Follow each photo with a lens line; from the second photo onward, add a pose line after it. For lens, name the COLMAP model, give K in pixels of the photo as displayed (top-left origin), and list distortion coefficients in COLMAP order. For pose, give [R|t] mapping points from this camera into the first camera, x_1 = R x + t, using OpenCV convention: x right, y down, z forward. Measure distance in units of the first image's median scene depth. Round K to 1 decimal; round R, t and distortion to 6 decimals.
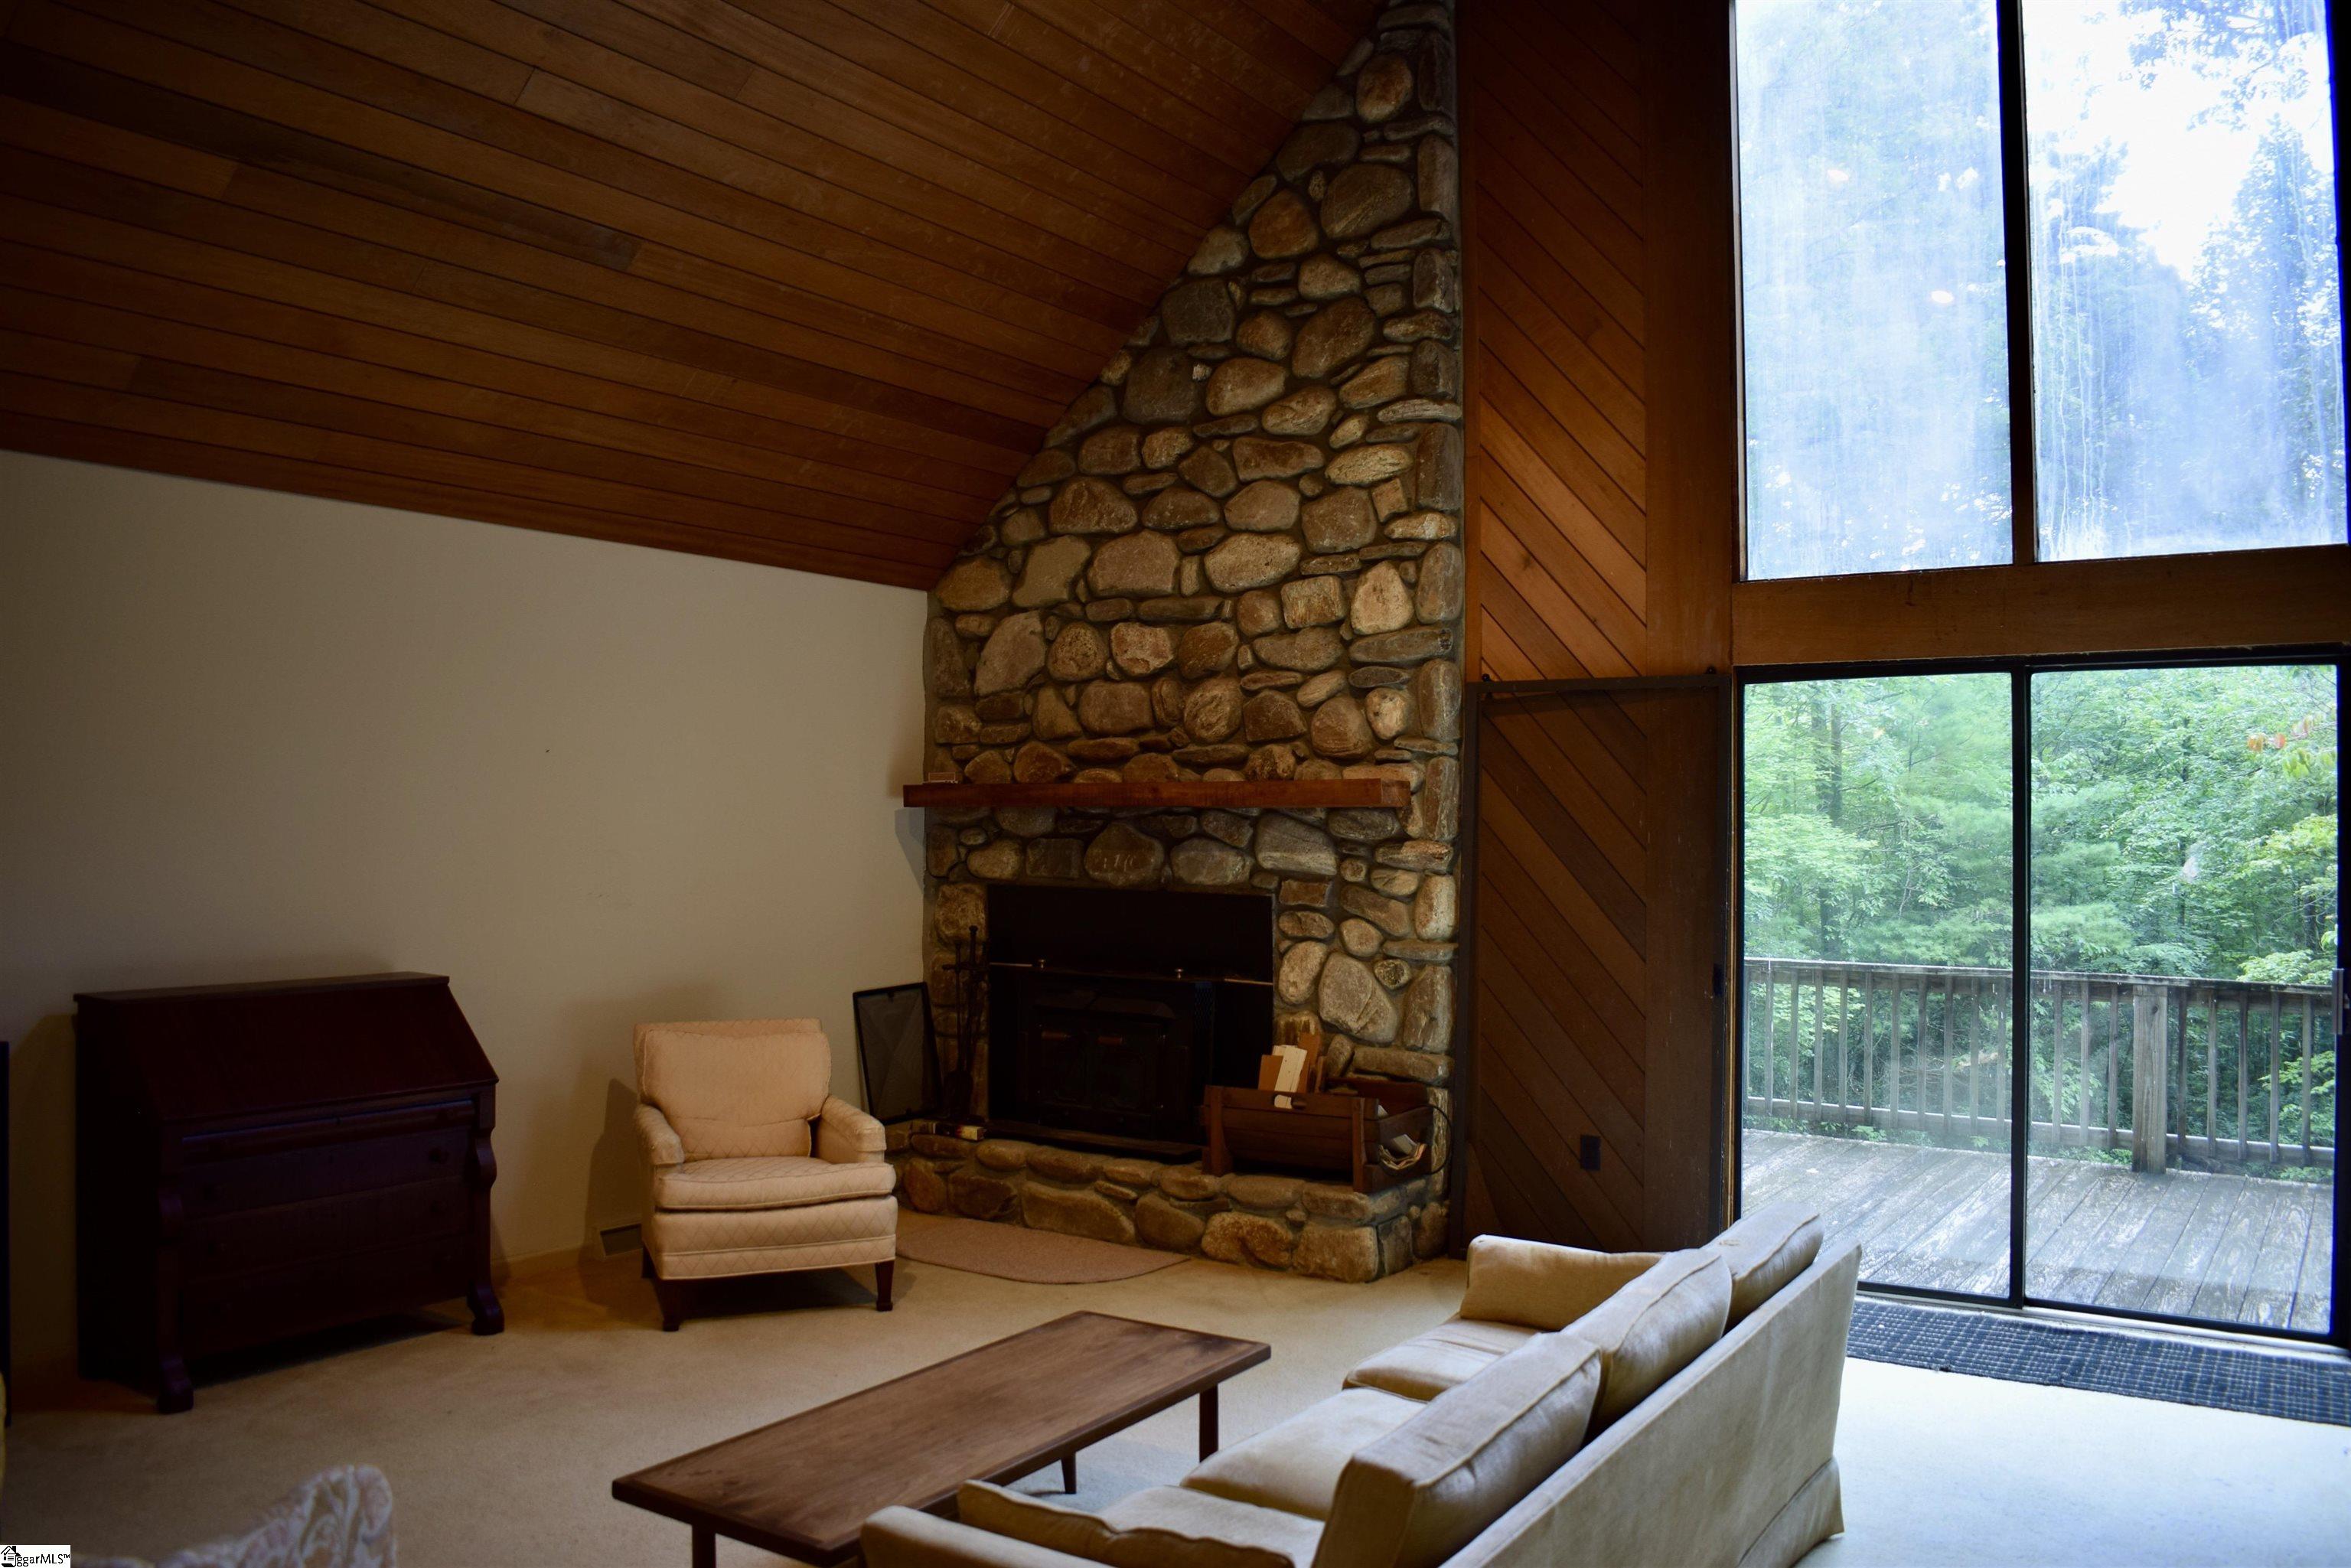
lens RADIAL K [[1825.9, 0, 1161.8], [0, 1825.9, 785.8], [0, 0, 1]] dist [-0.094125, 0.011514]
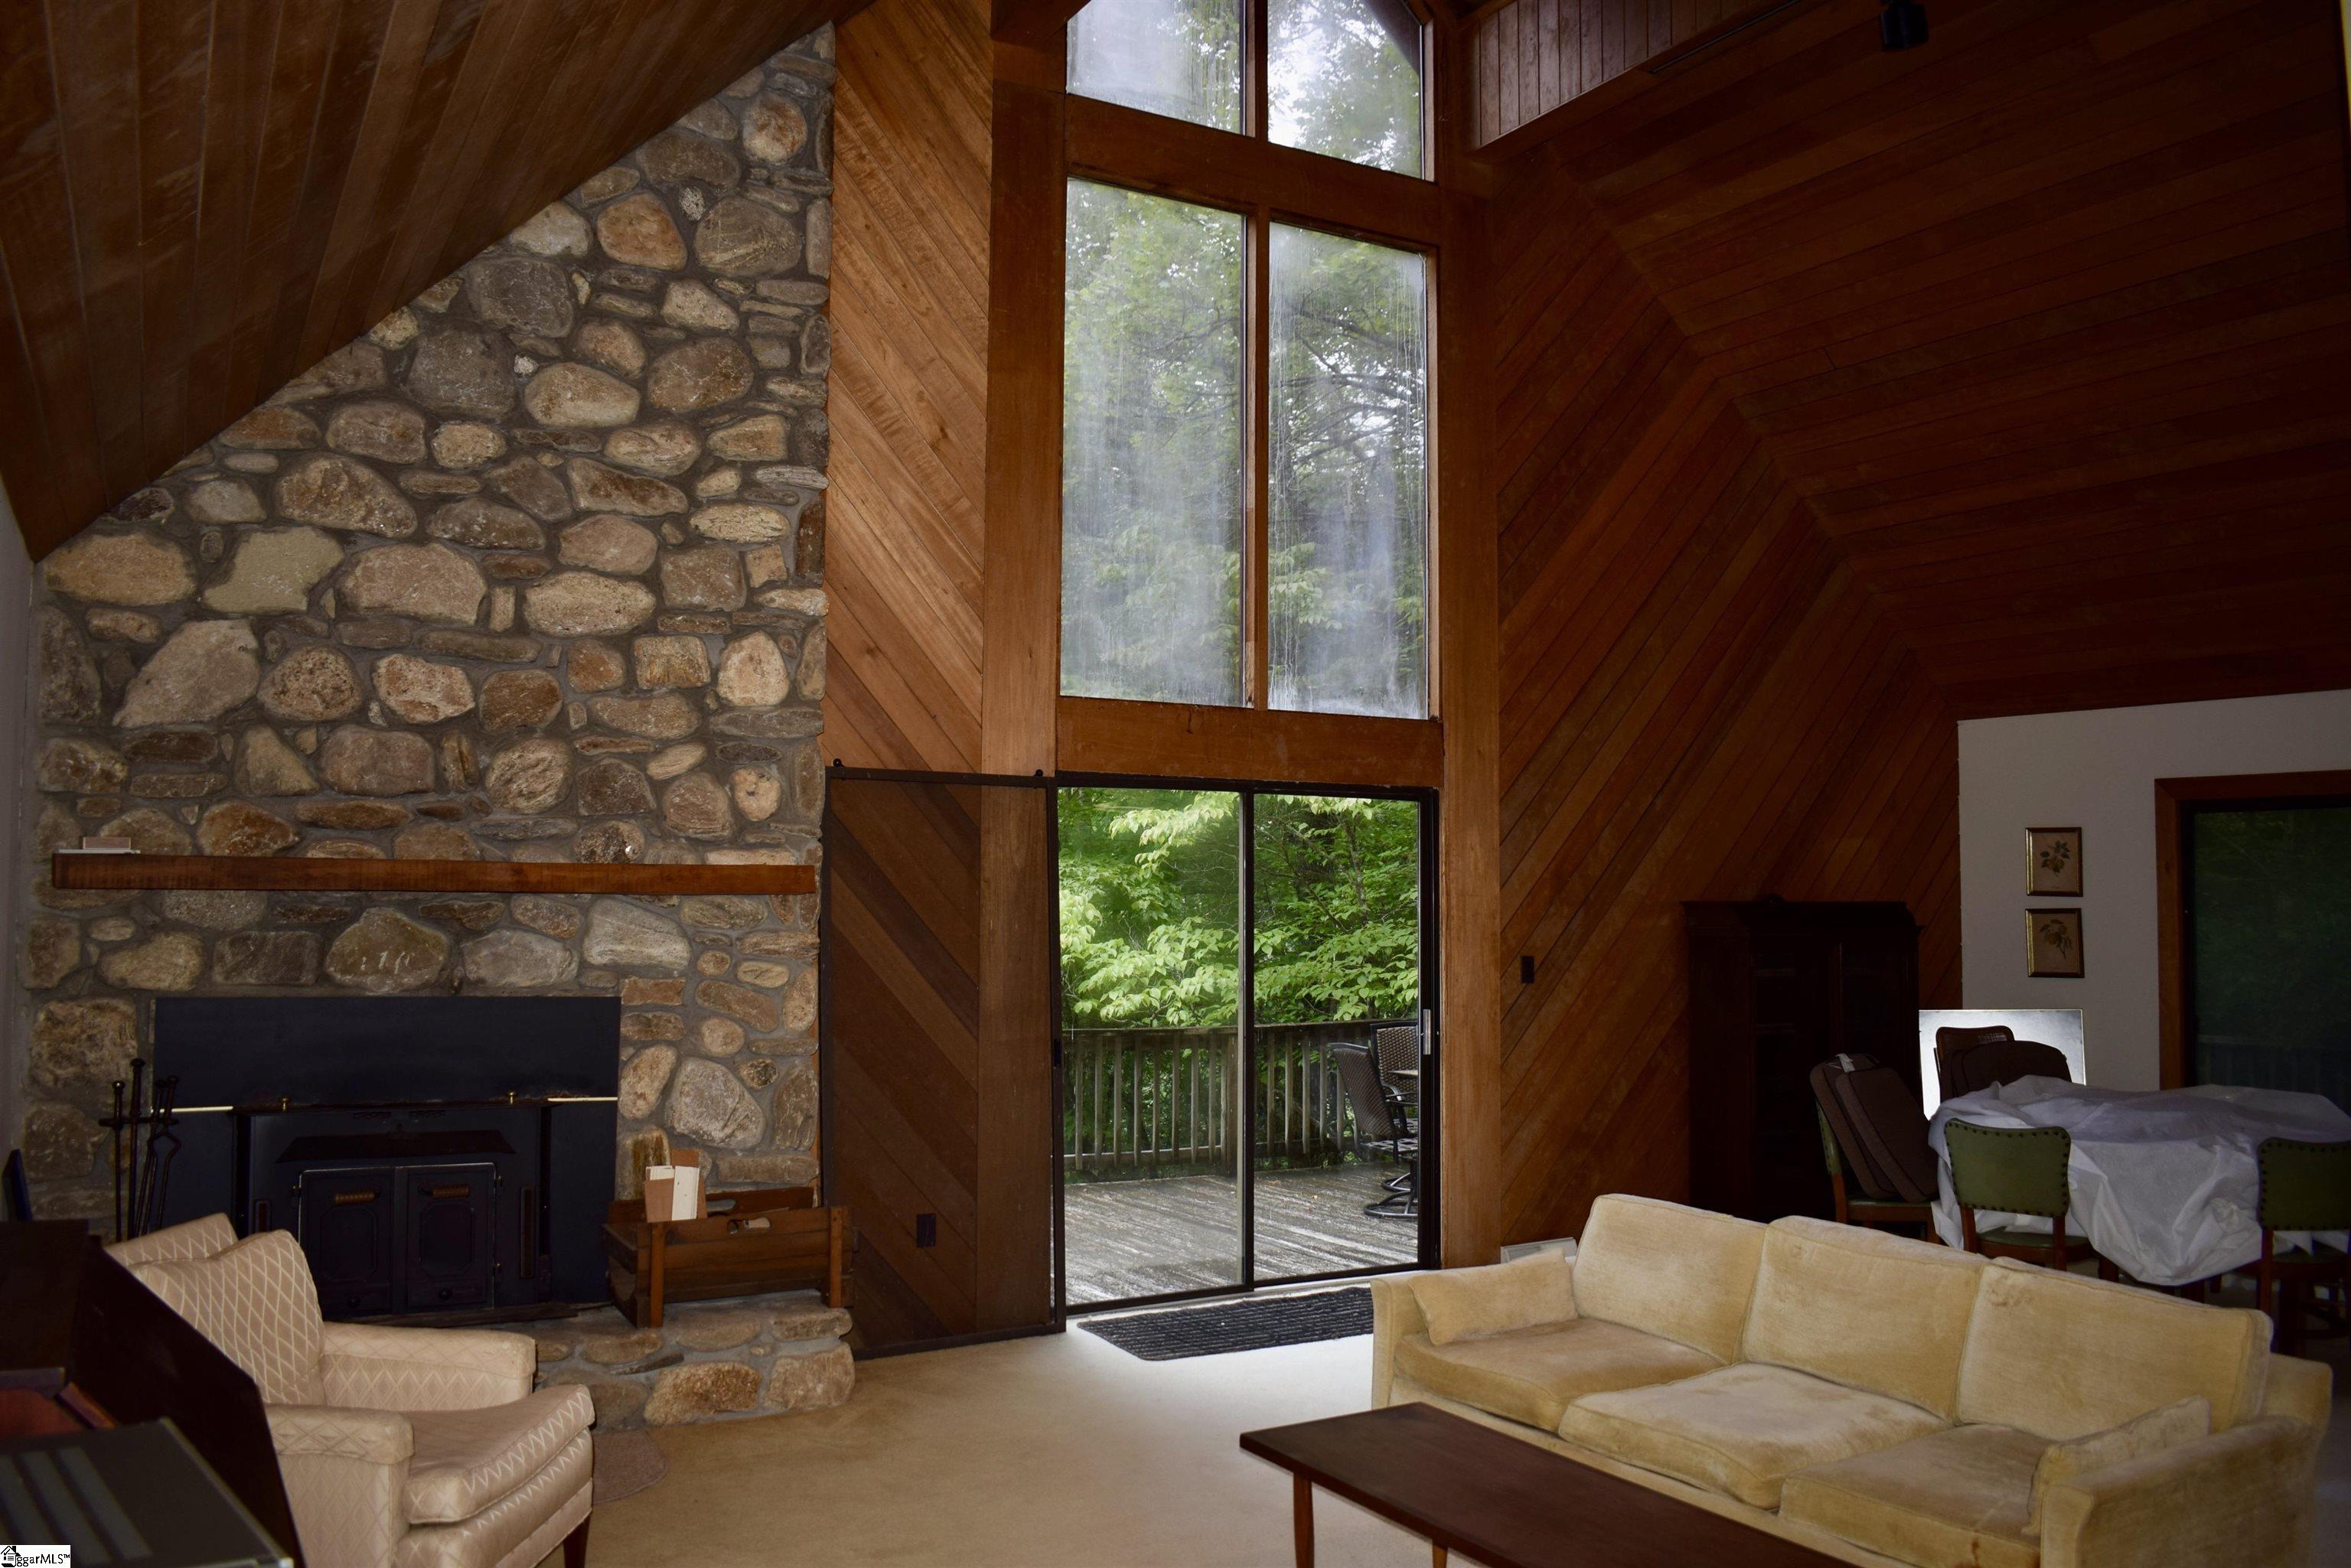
lens RADIAL K [[1825.9, 0, 1163.0], [0, 1825.9, 791.2], [0, 0, 1]] dist [-0.094125, 0.011514]
pose [[0.439687, 0.049265, 0.896799, -0.599550], [-0.021628, 0.998786, -0.044263, -0.004202], [-0.897890, 0.000066, 0.440219, 0.393963]]
